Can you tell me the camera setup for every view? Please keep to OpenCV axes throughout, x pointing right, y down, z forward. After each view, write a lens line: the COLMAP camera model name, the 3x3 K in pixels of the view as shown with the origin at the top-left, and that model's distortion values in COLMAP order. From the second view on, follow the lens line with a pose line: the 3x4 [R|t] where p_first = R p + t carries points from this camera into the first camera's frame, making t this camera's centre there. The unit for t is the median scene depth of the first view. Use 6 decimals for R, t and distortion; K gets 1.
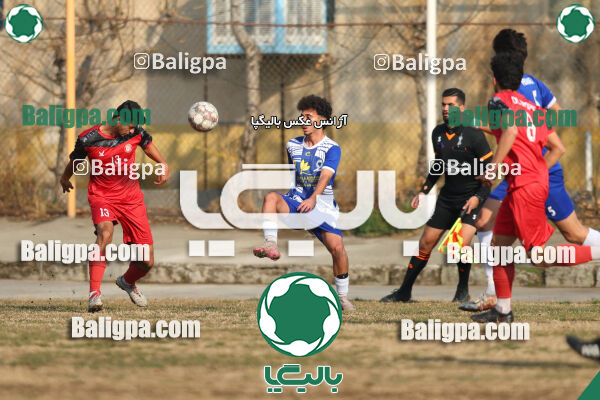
lens RADIAL K [[4453.7, 0, 300.0], [0, 4453.7, 200.0], [0, 0, 1]] dist [-0.044881, -3.080395]
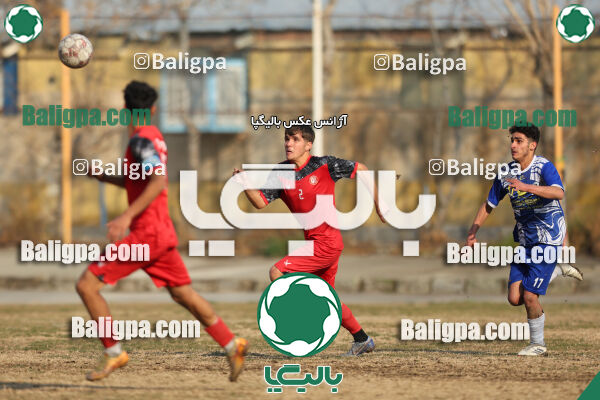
lens RADIAL K [[4476.2, 0, 300.0], [0, 4476.2, 200.0], [0, 0, 1]] dist [1.935781, -1.725386]
pose [[0.999994, -0.003512, -0.000702, 0.024655], [0.003512, 0.999994, 0.000276, -0.011083], [0.000701, -0.000278, 1.000000, -0.446287]]
